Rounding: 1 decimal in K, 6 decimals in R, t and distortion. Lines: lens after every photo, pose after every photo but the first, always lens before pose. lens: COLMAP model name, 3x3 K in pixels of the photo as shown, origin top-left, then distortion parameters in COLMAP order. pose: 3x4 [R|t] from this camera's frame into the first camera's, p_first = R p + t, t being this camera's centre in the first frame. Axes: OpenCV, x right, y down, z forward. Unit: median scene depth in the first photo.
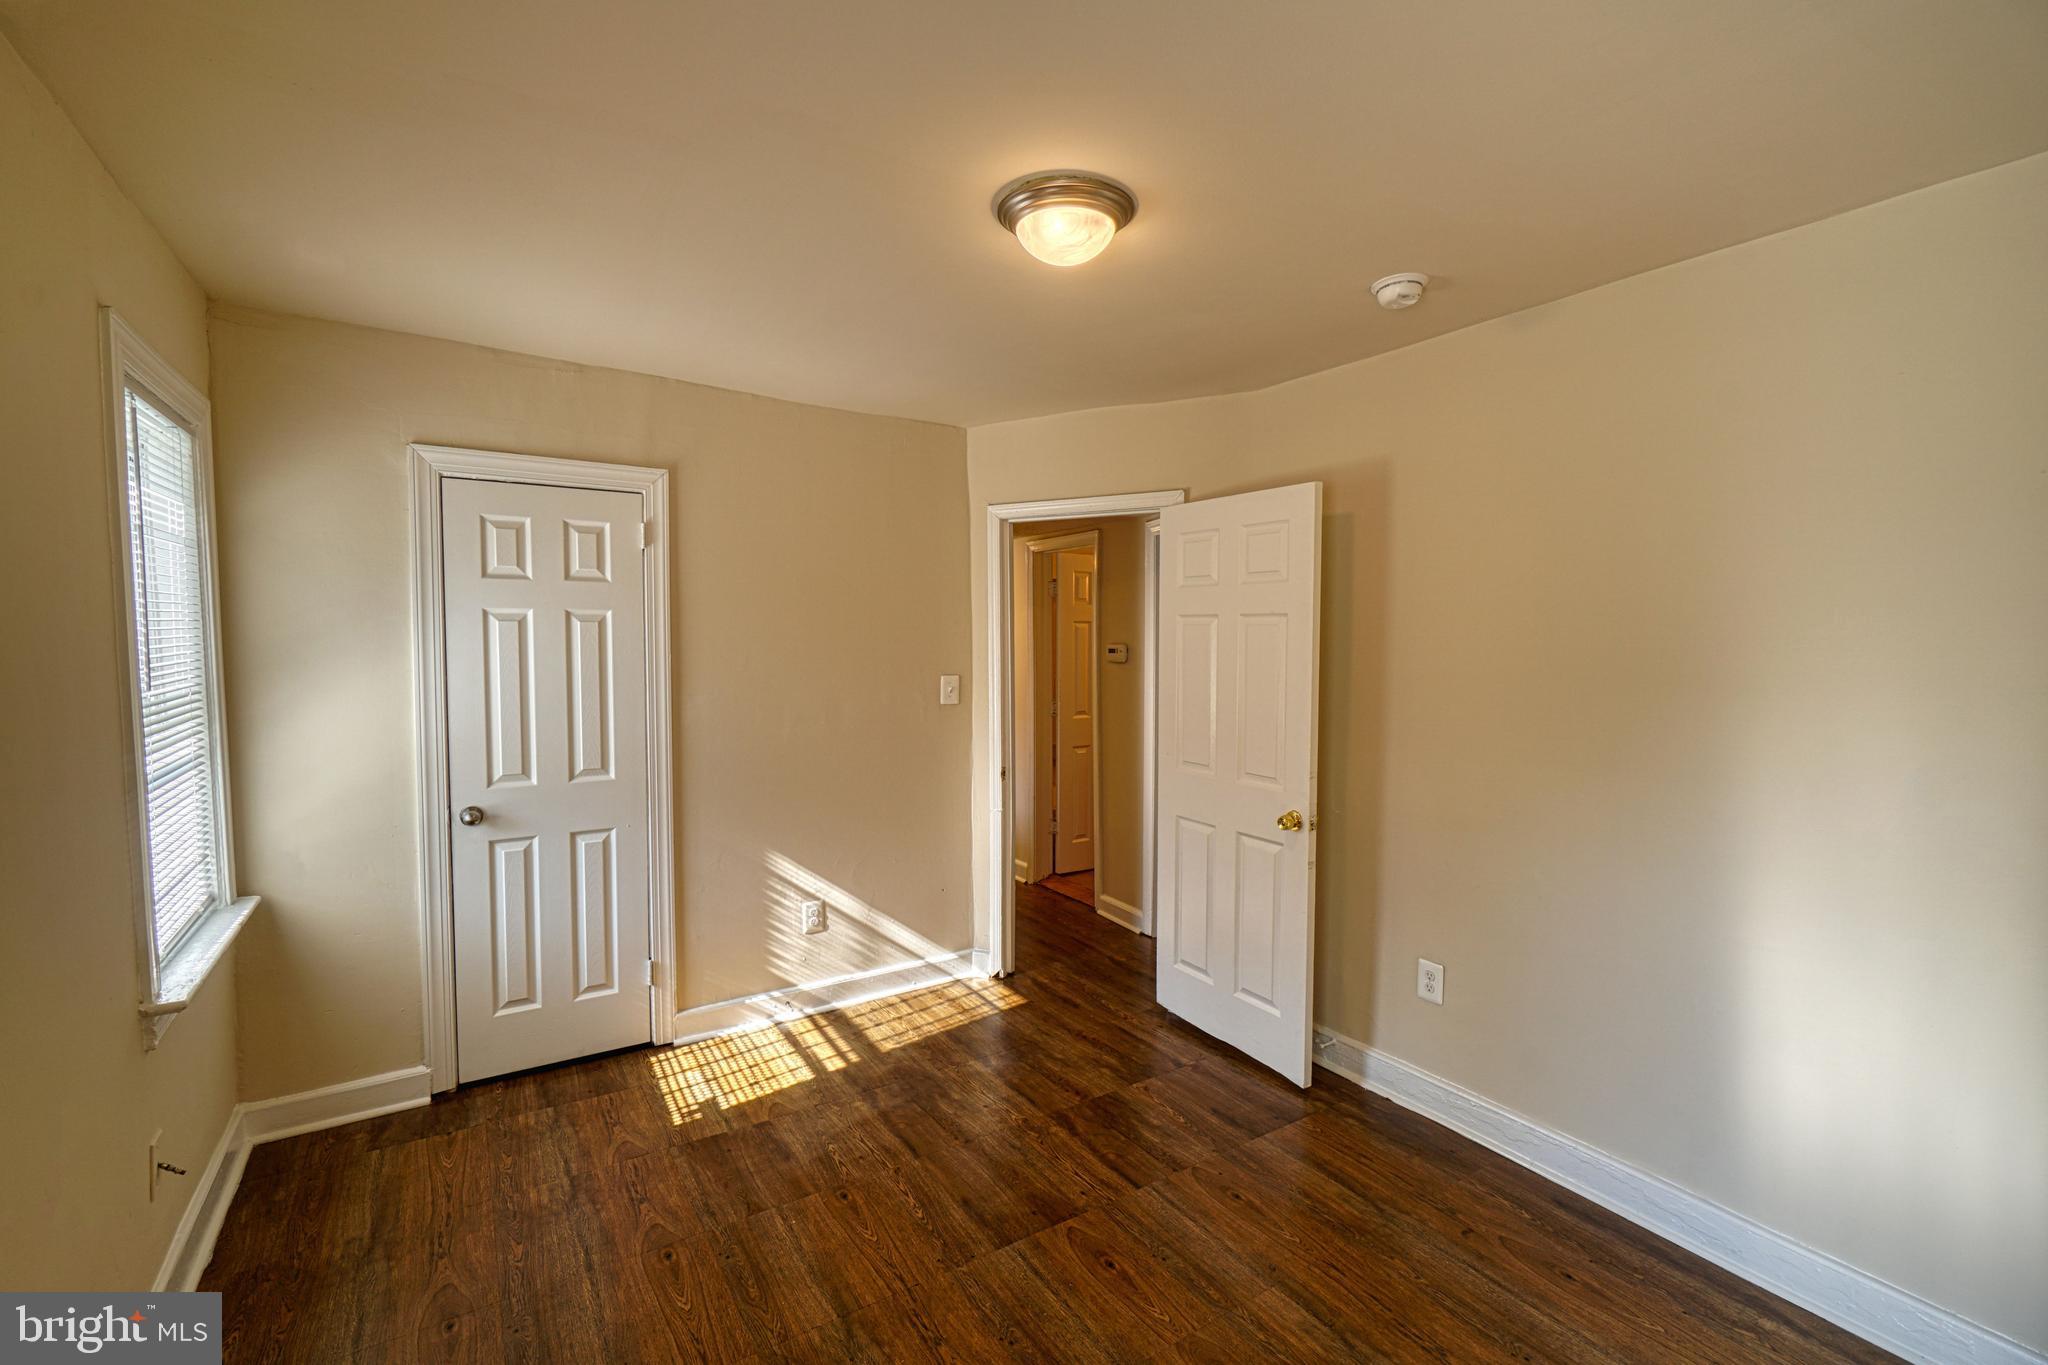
lens RADIAL K [[890.0, 0, 1016.9], [0, 890.0, 681.9], [0, 0, 1]] dist [0.000724, -0.001123]
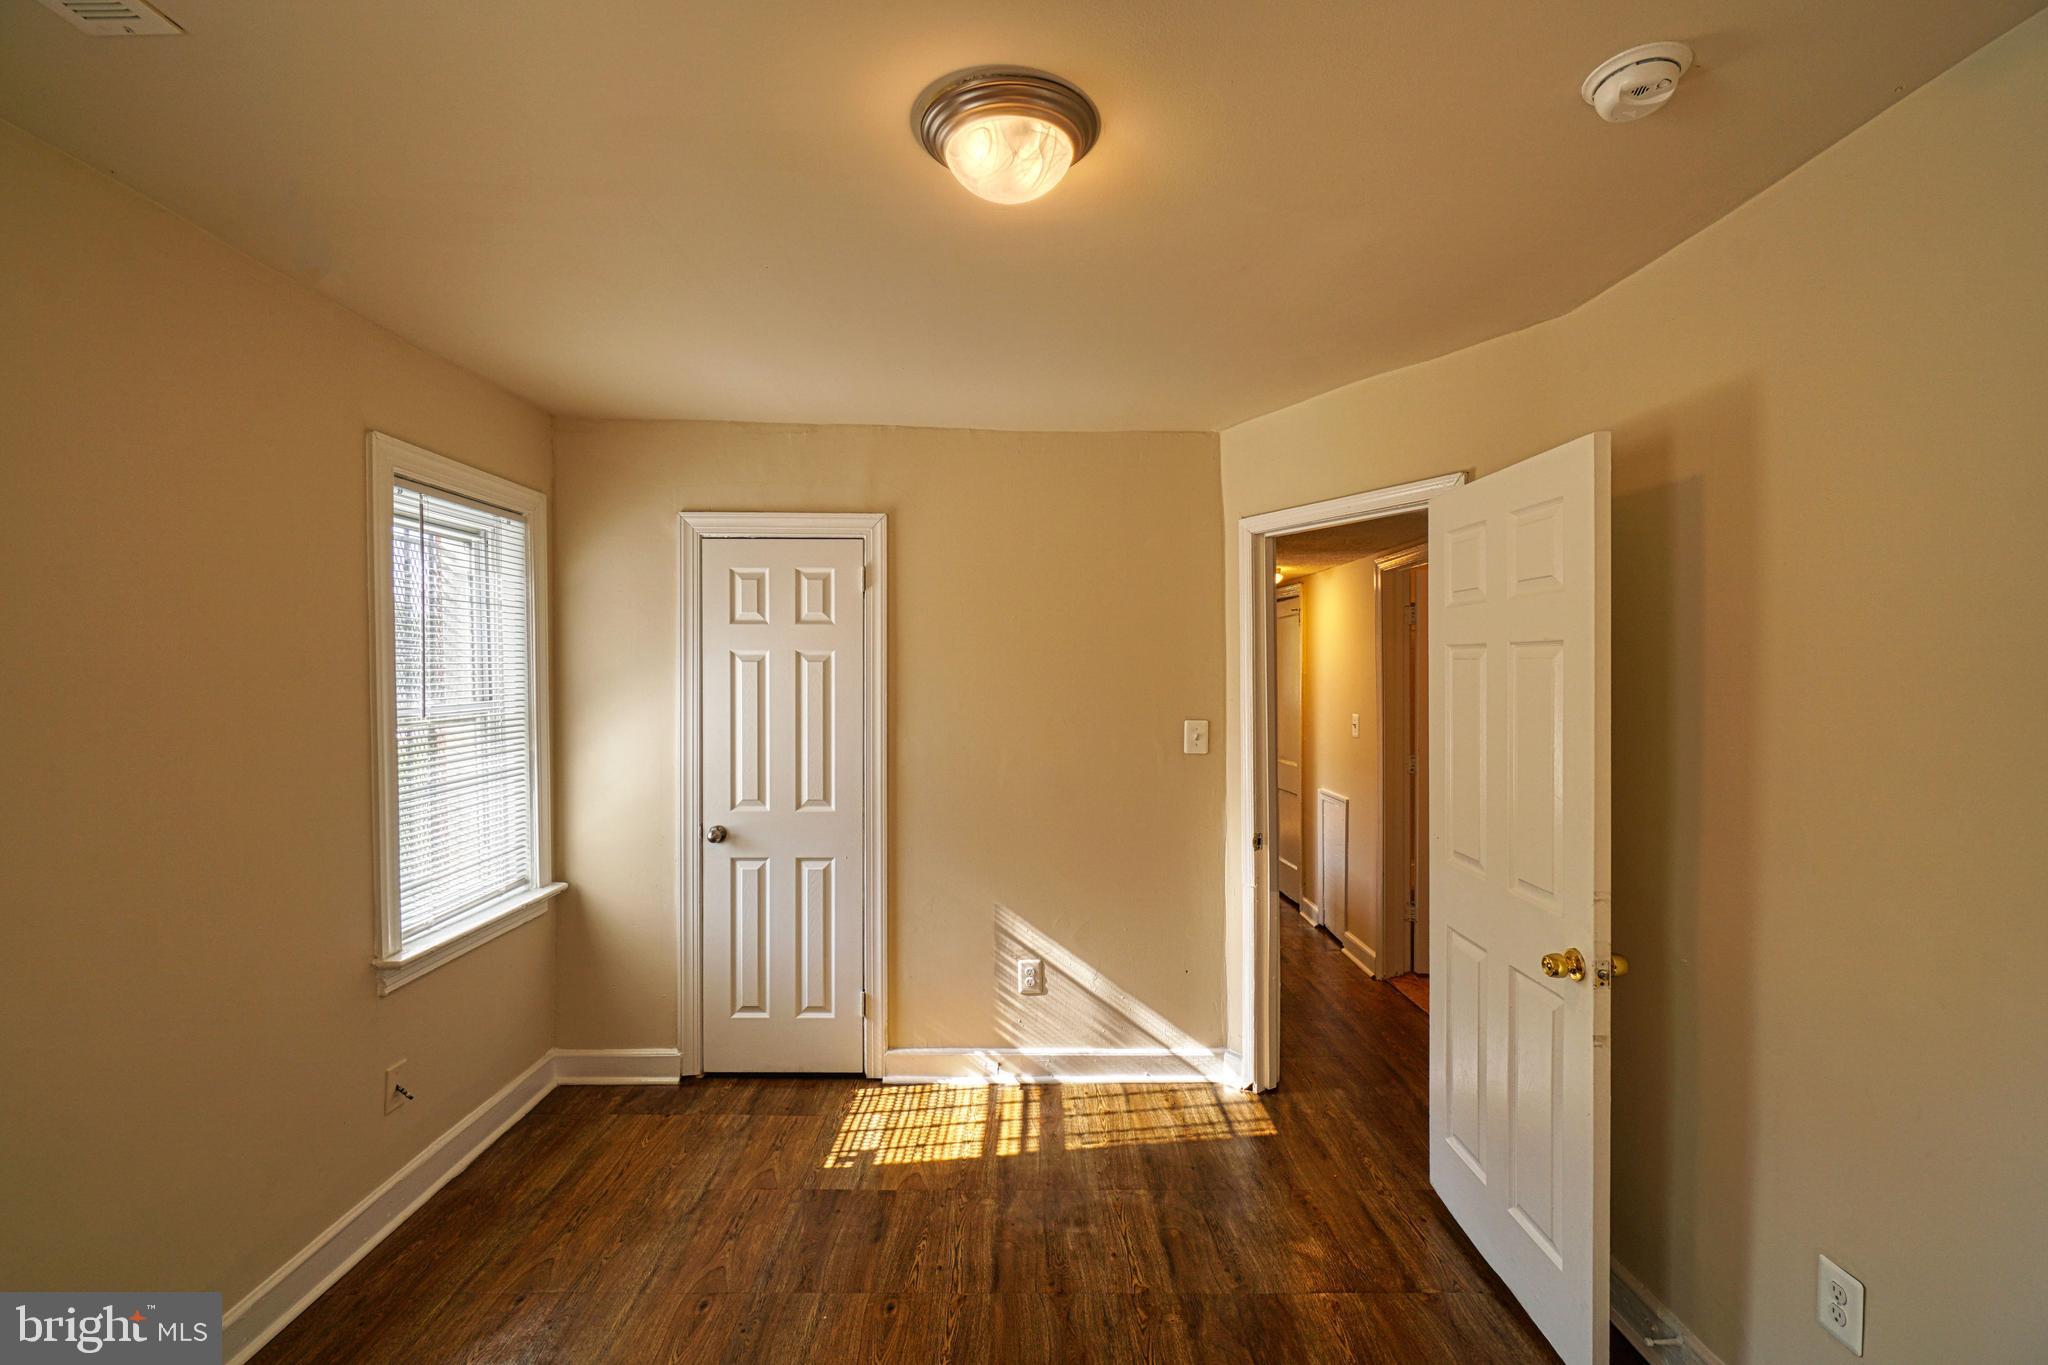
lens RADIAL K [[890.0, 0, 1026.1], [0, 890.0, 681.3], [0, 0, 1]] dist [0.000724, -0.001123]
pose [[0.845247, 0.003041, -0.534366, 0.308034], [-0.025859, 0.999045, -0.035218, -0.012992], [0.533749, 0.043586, 0.844519, 0.235523]]
